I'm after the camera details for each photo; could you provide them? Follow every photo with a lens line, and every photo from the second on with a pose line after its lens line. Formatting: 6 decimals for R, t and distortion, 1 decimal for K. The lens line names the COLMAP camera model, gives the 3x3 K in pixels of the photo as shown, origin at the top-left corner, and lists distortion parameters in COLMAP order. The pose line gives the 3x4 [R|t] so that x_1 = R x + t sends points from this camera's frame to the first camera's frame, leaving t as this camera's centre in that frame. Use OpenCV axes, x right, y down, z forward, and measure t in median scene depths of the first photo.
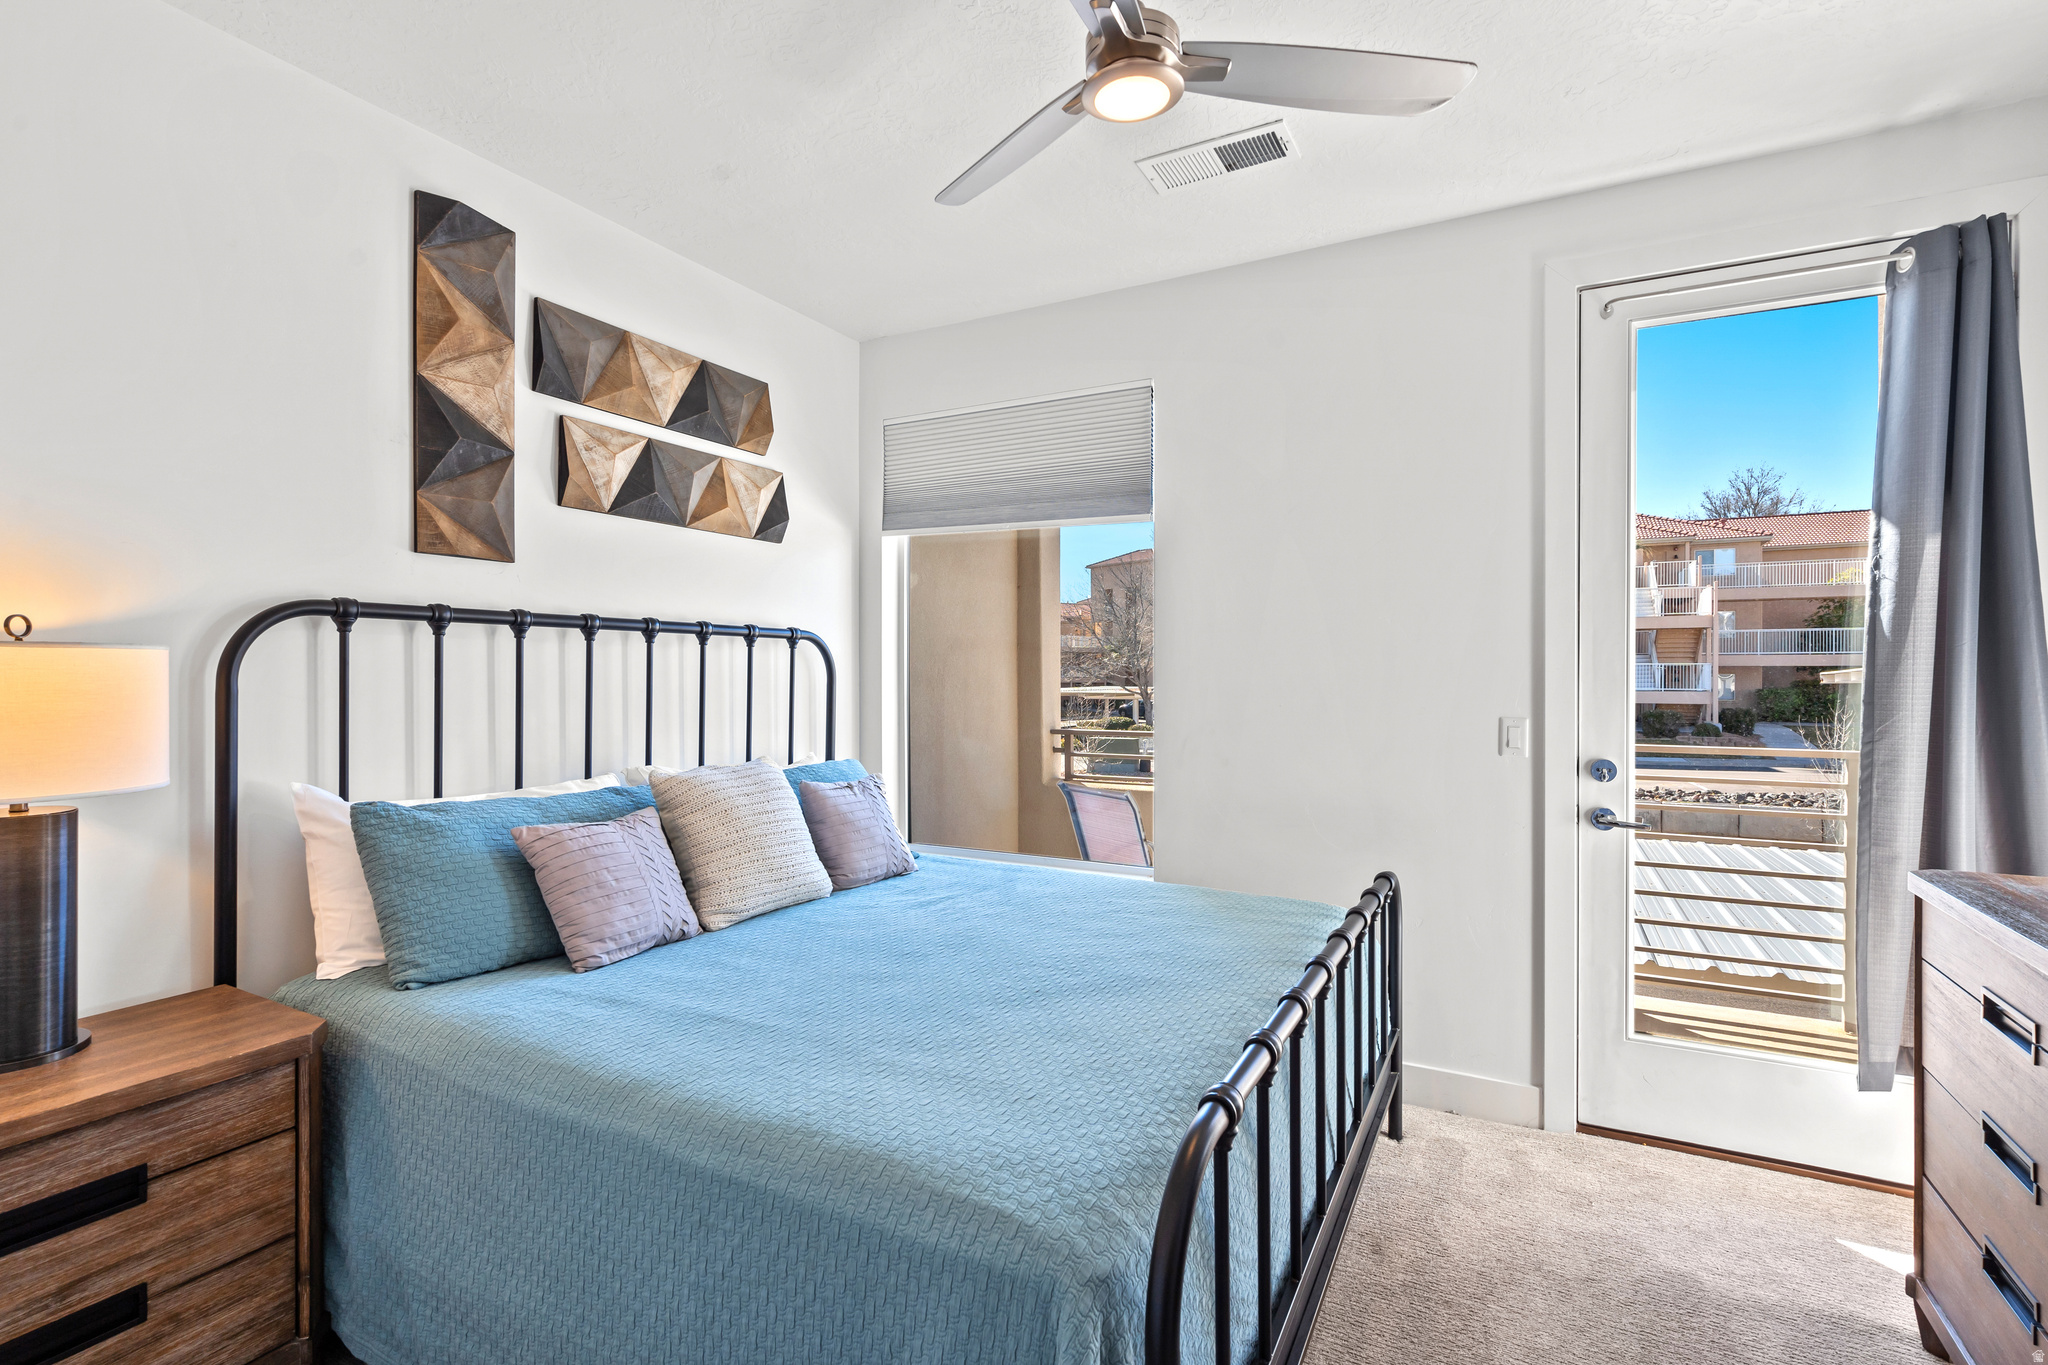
lens RADIAL K [[946.1, 0, 1021.6], [0, 946.1, 672.7], [0, 0, 1]] dist [-0.003290, -0.000389]
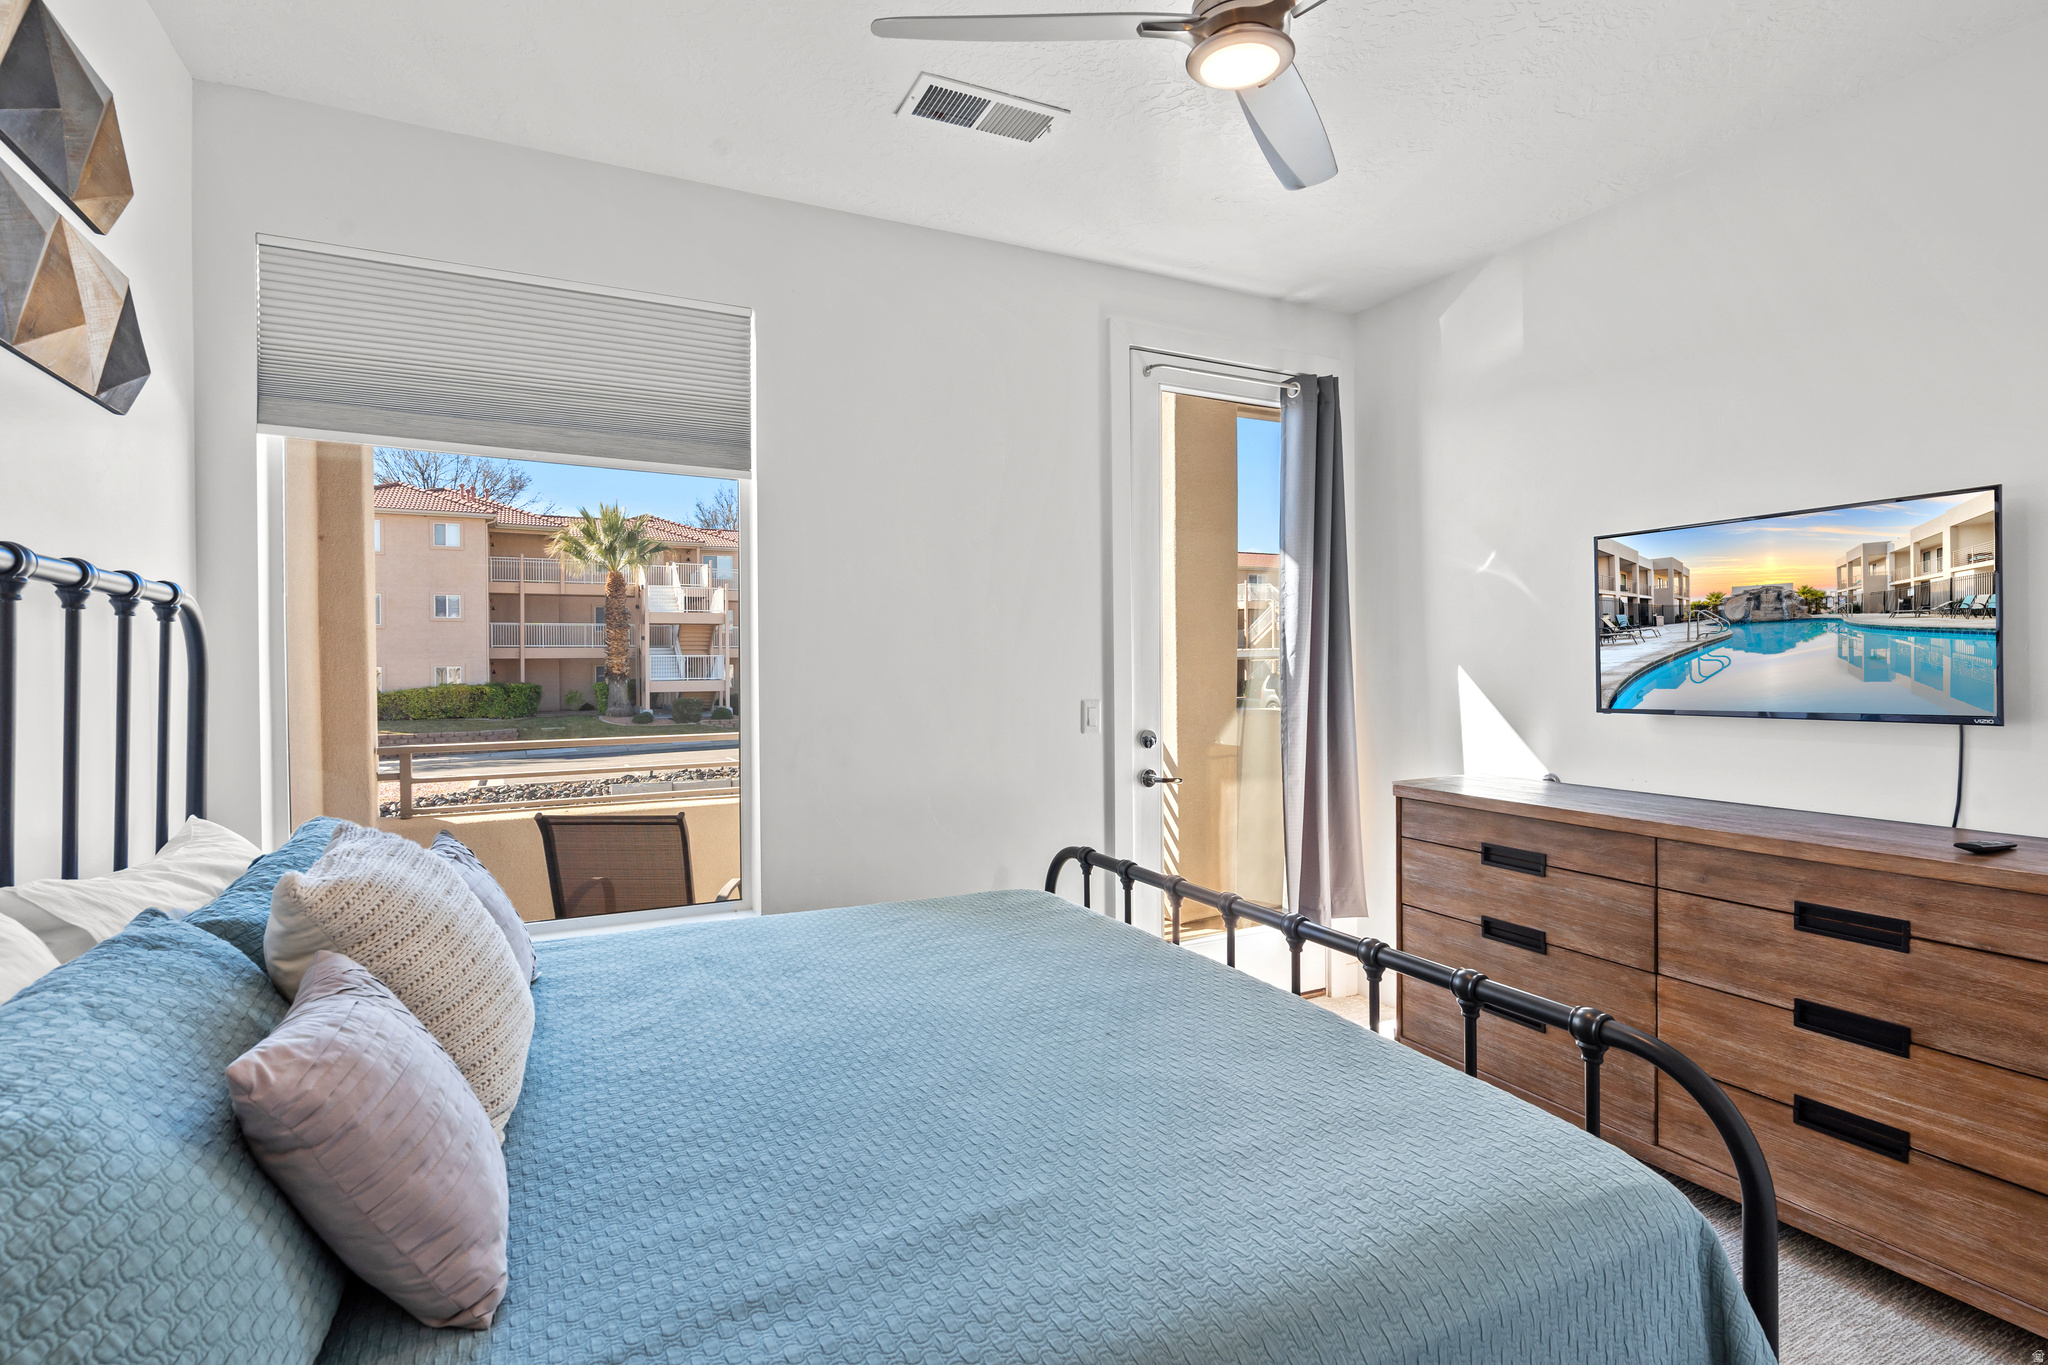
lens RADIAL K [[968.3, 0, 1013.9], [0, 968.3, 685.1], [0, 0, 1]] dist [-0.000545, 0.001060]
pose [[0.577735, -0.024100, 0.815869, -0.427508], [0.006602, 0.999669, 0.024854, -0.001514], [-0.816198, -0.008973, 0.577703, 0.320208]]
